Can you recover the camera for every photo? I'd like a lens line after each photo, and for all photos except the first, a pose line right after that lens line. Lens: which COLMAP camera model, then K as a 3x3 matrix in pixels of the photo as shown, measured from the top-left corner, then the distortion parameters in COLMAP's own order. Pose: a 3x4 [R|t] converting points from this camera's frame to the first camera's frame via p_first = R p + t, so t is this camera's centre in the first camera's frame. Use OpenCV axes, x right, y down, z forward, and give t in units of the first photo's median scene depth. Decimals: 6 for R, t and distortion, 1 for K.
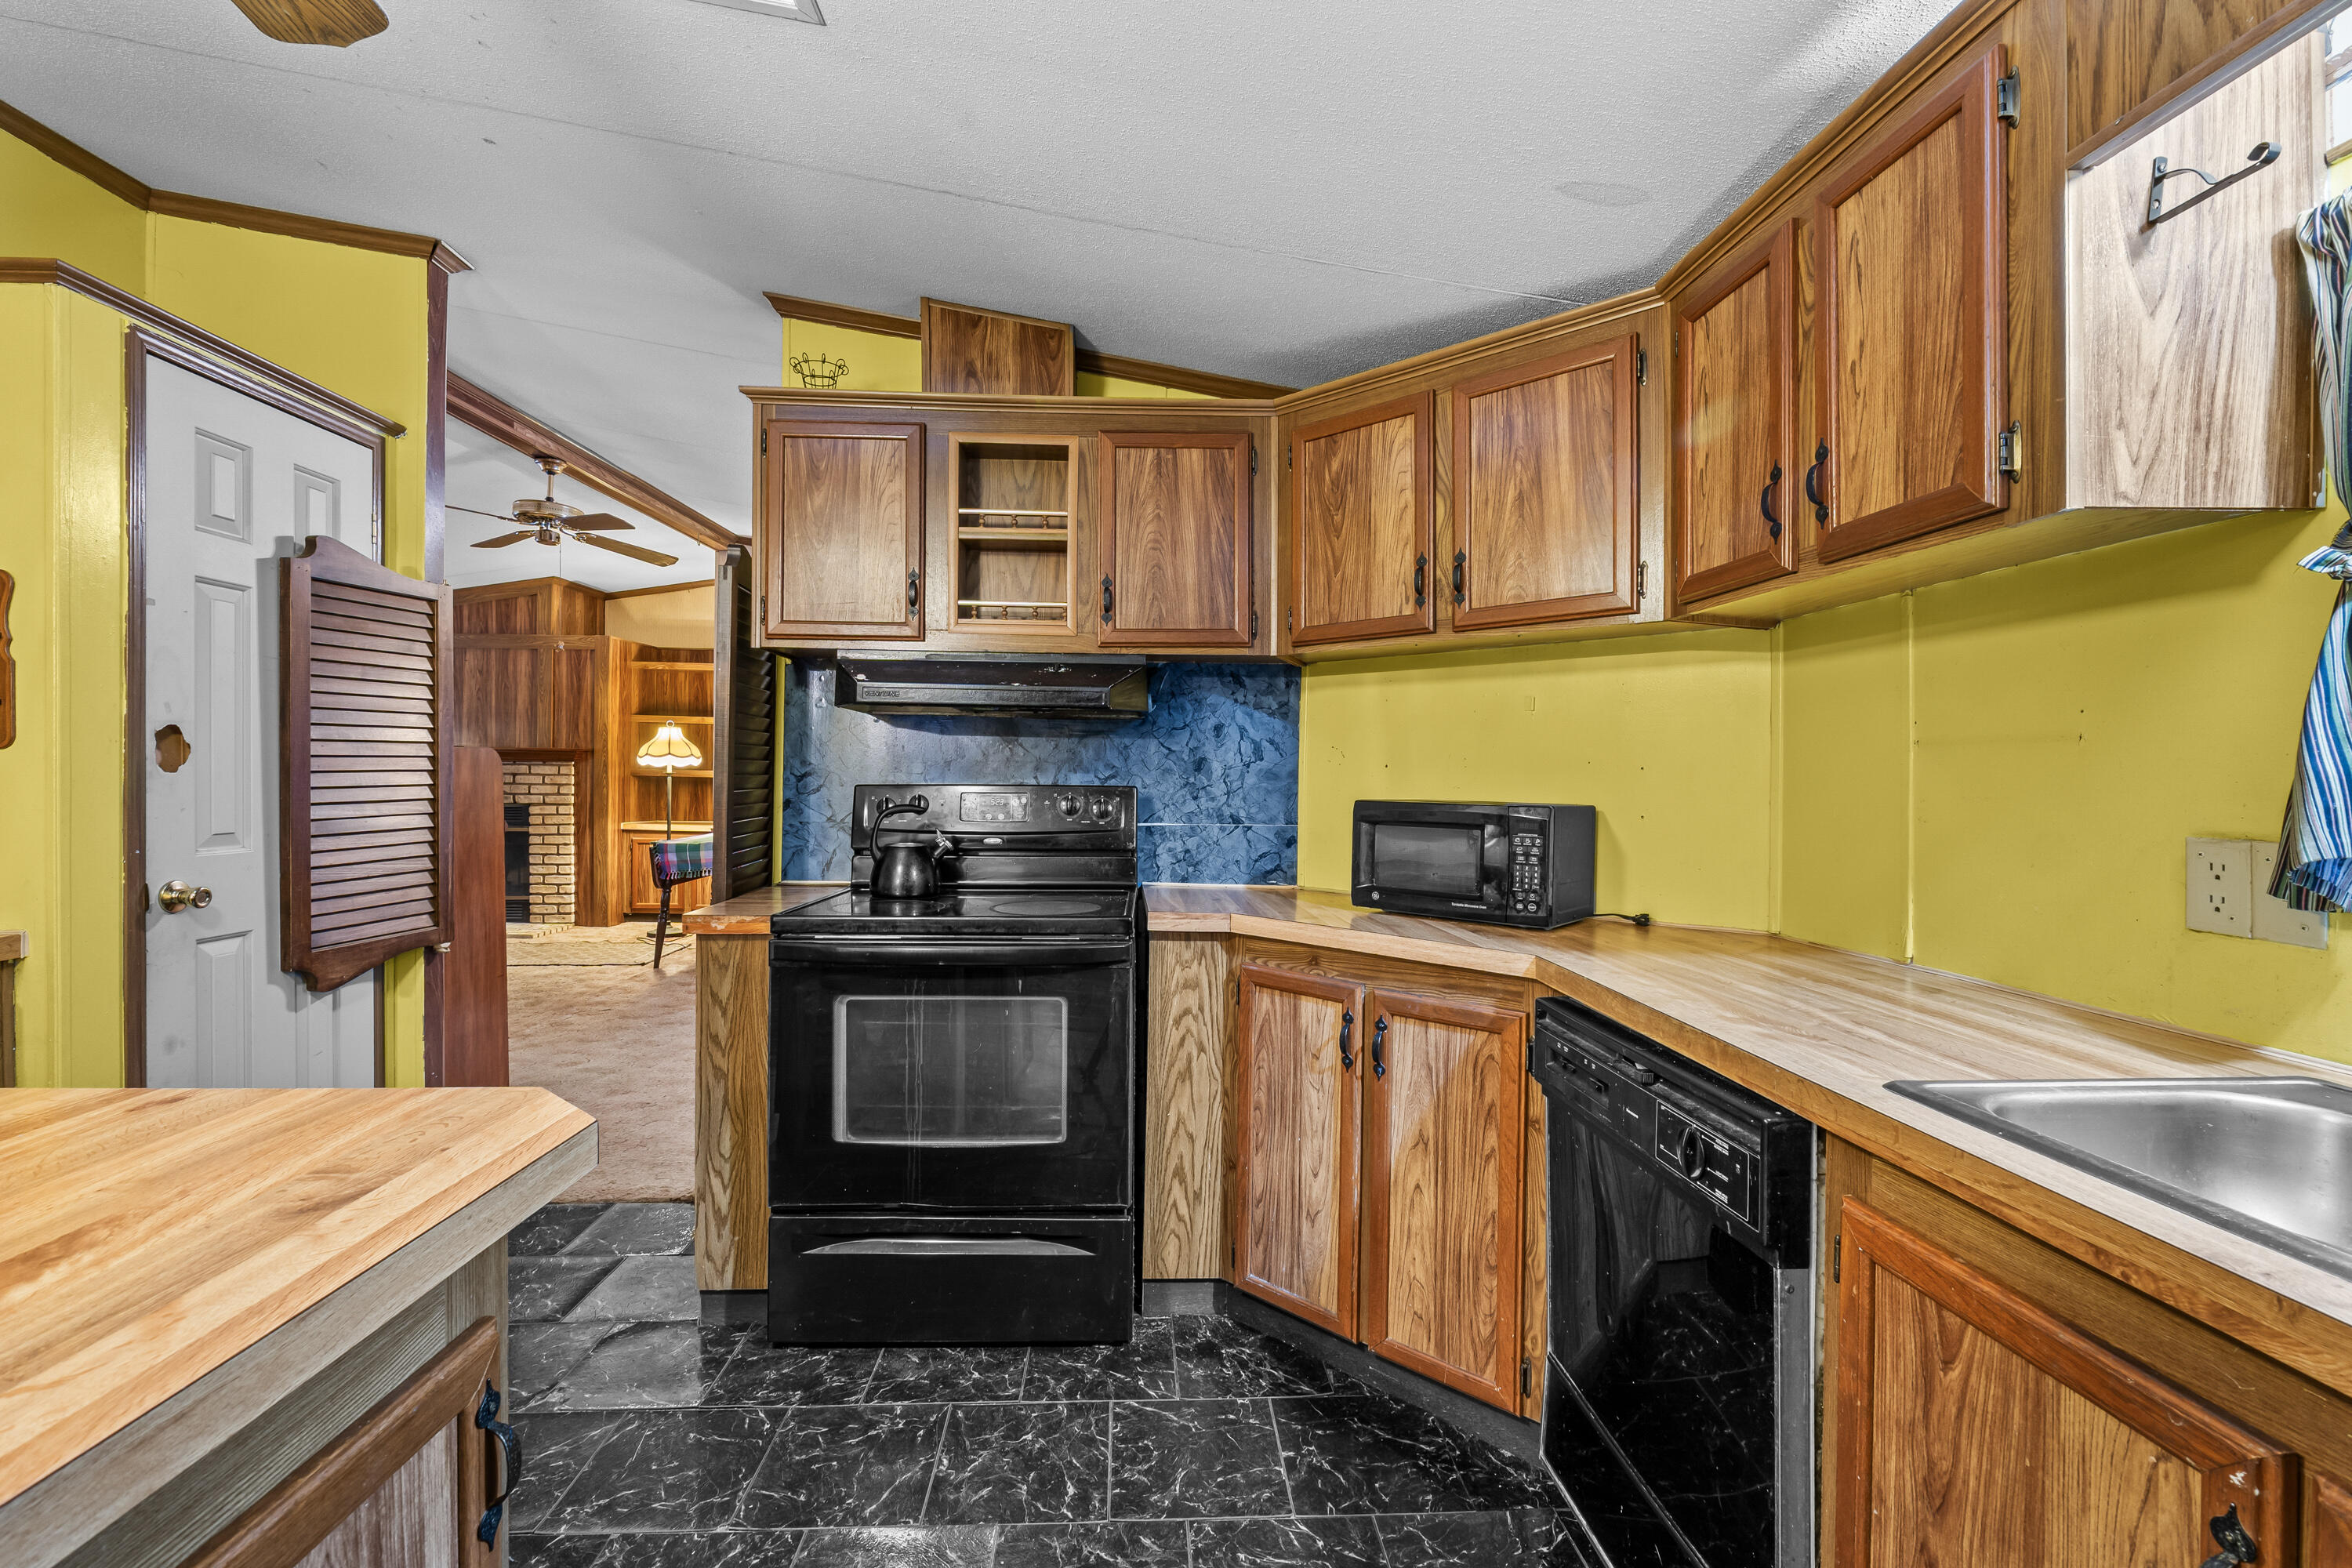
lens RADIAL K [[987.4, 0, 1176.0], [0, 987.4, 784.0], [0, 0, 1]] dist [-0.009975, -0.000076]
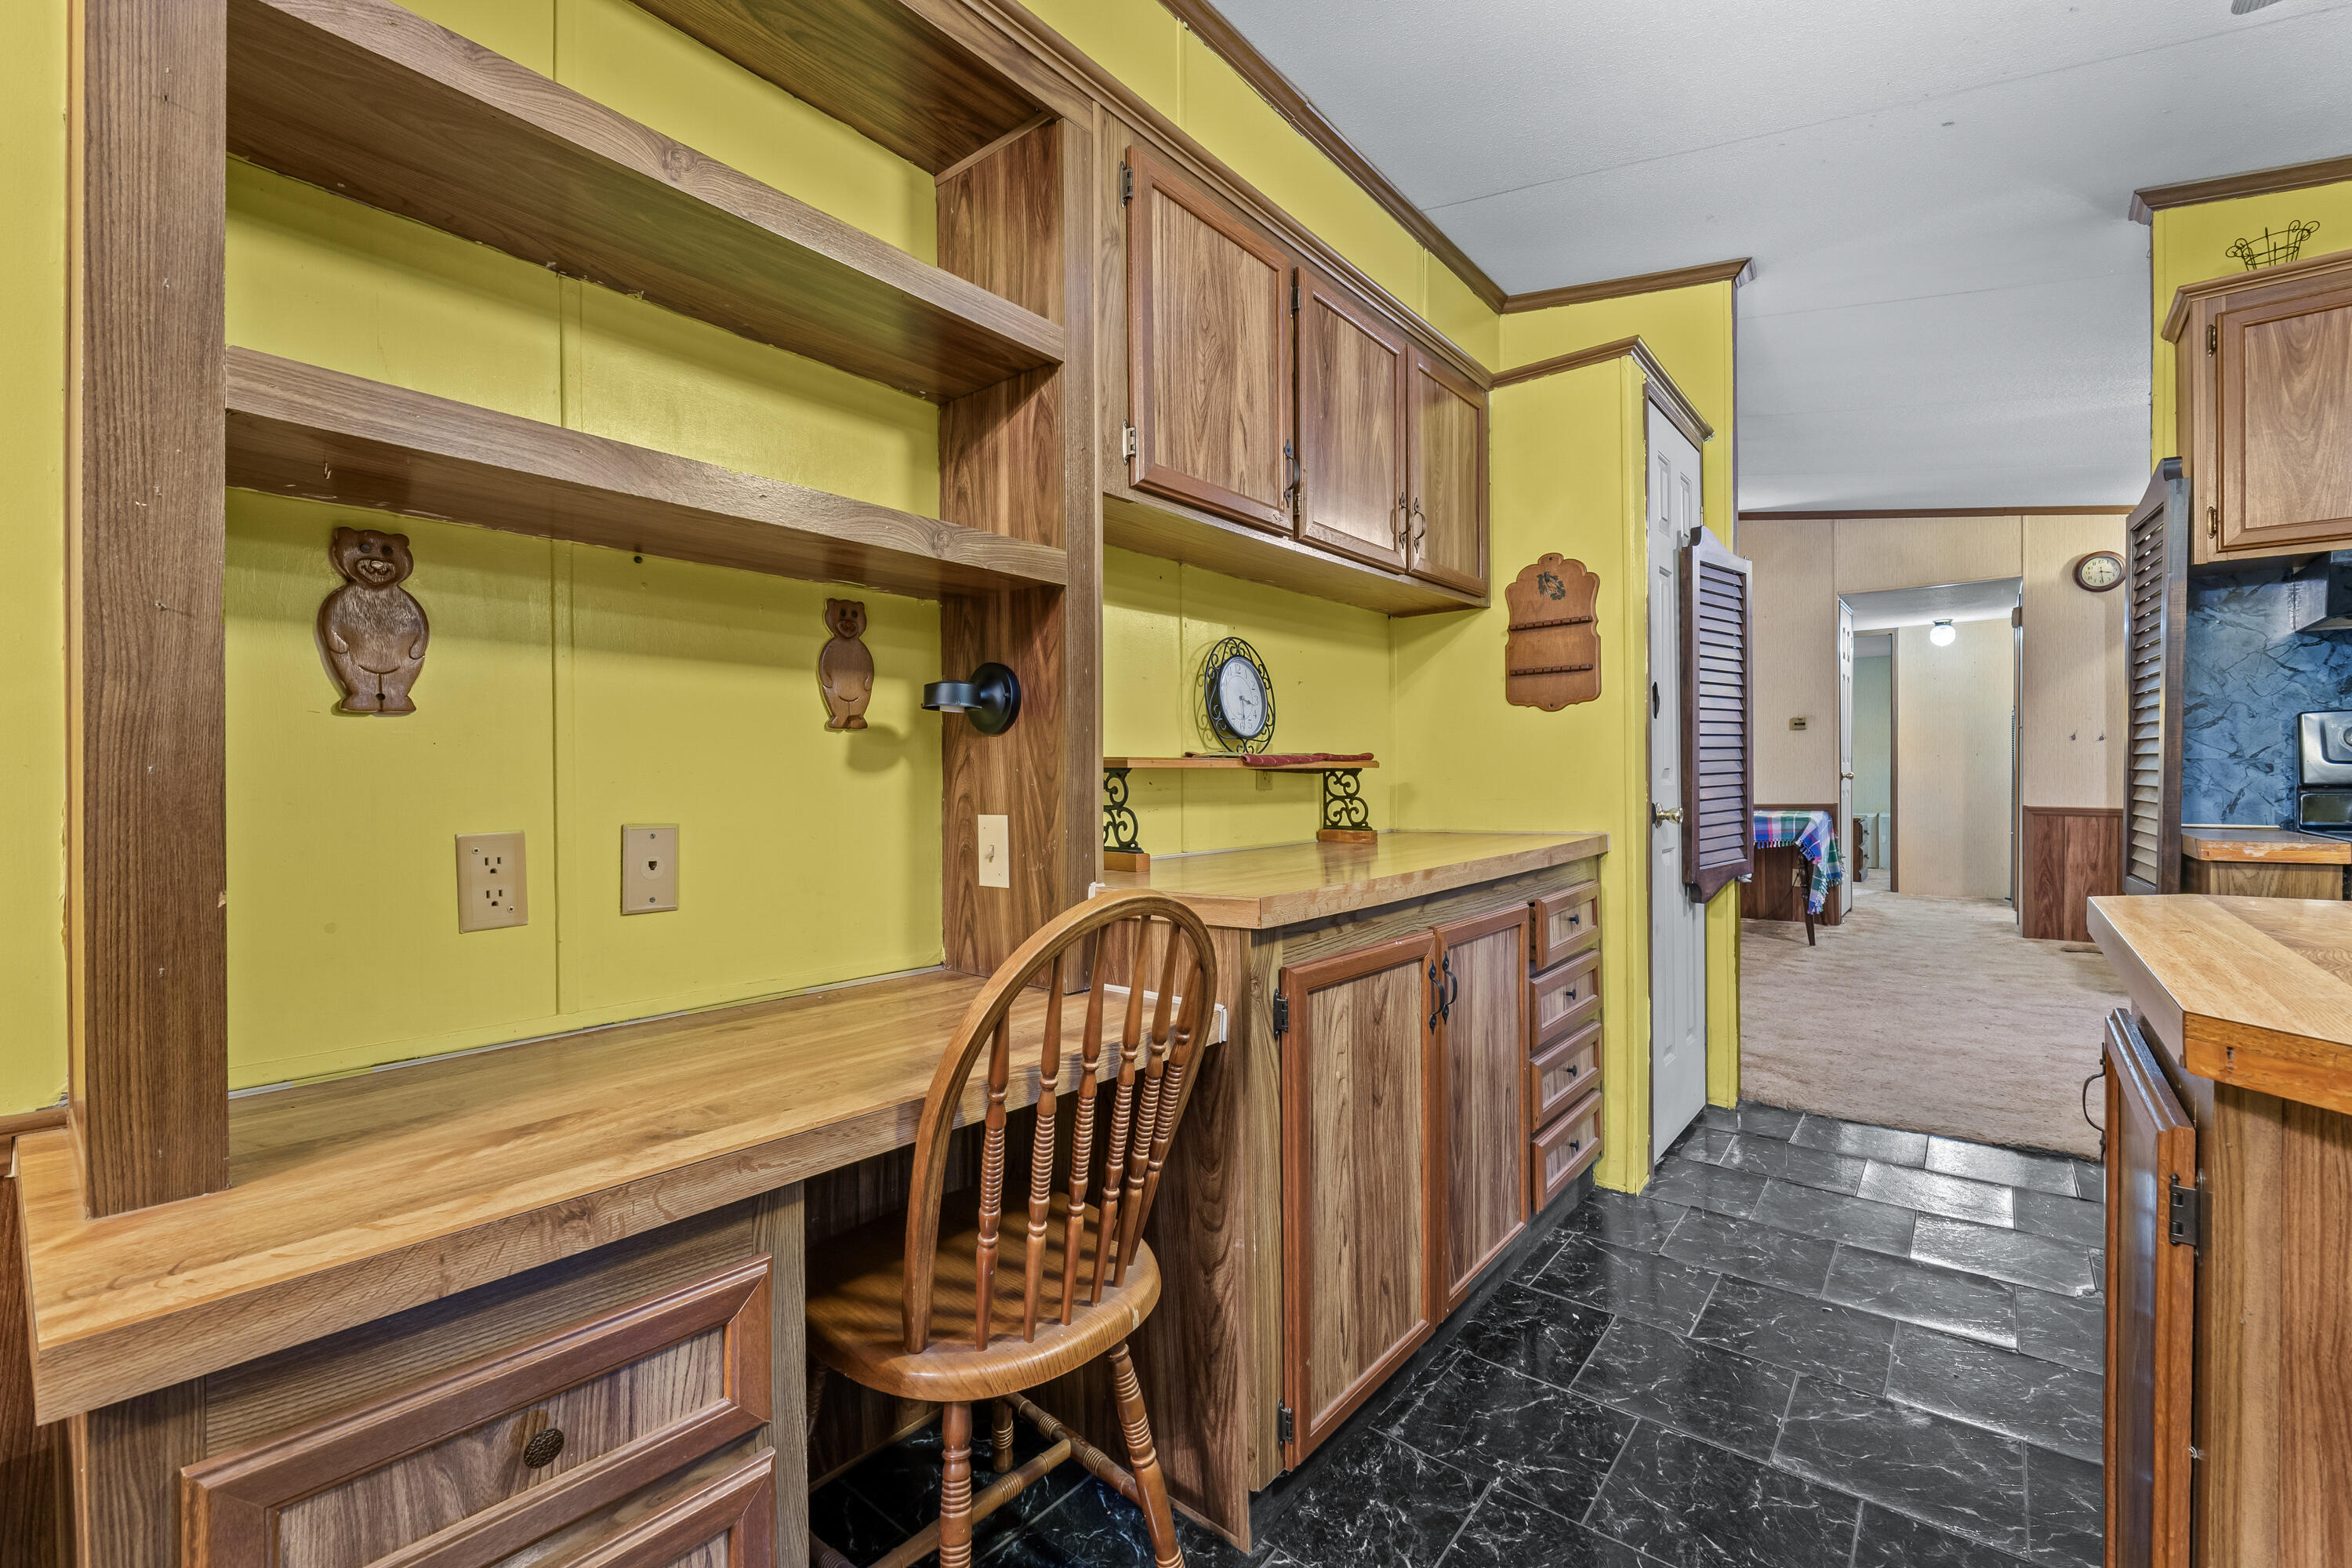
lens RADIAL K [[994.1, 0, 1176.0], [0, 994.1, 784.0], [0, 0, 1]] dist [-0.009445, 0.000398]
pose [[0.740689, -0.009308, -0.671783, -0.614911], [0.009010, 0.999952, -0.003921, 0.075761], [0.671787, -0.003149, 0.740737, -0.399611]]
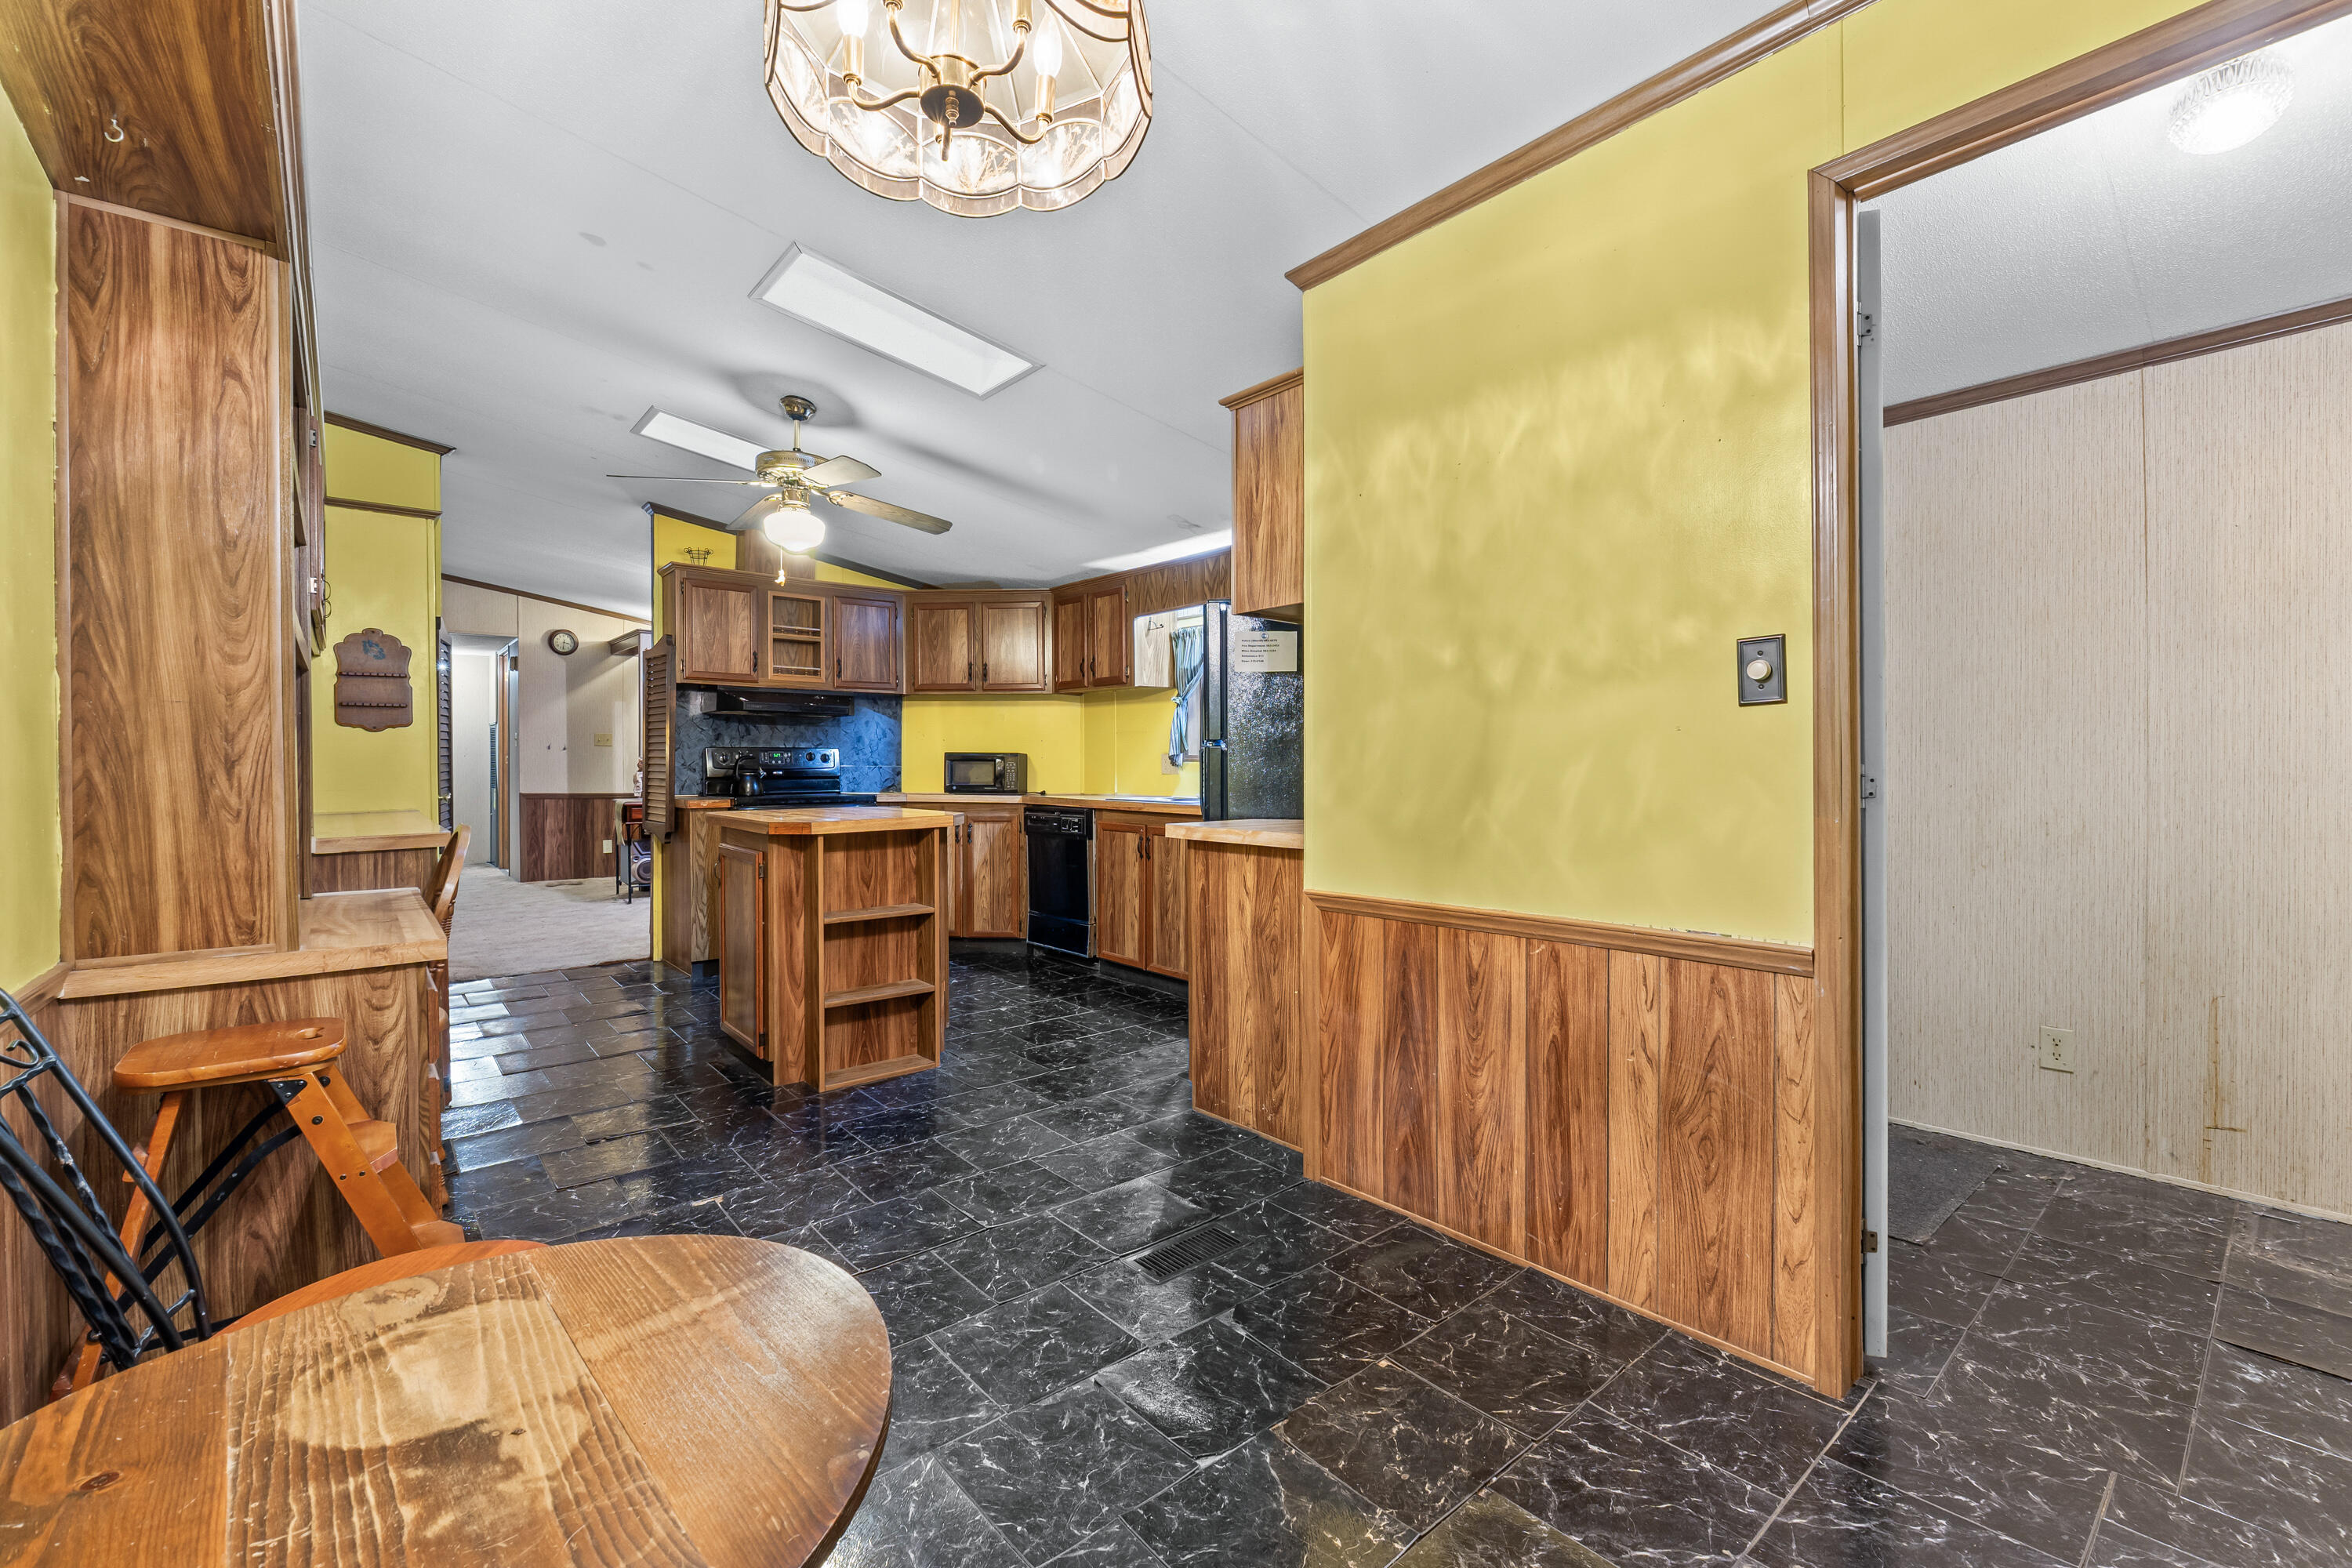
lens RADIAL K [[991.6, 0, 1170.9], [0, 991.6, 778.6], [0, 0, 1]] dist [-0.005614, 0.000234]
pose [[0.796000, -0.016577, 0.605069, -1.045562], [0.011035, 0.999856, 0.012876, 0.065698], [-0.605196, -0.003573, 0.796069, -1.631524]]
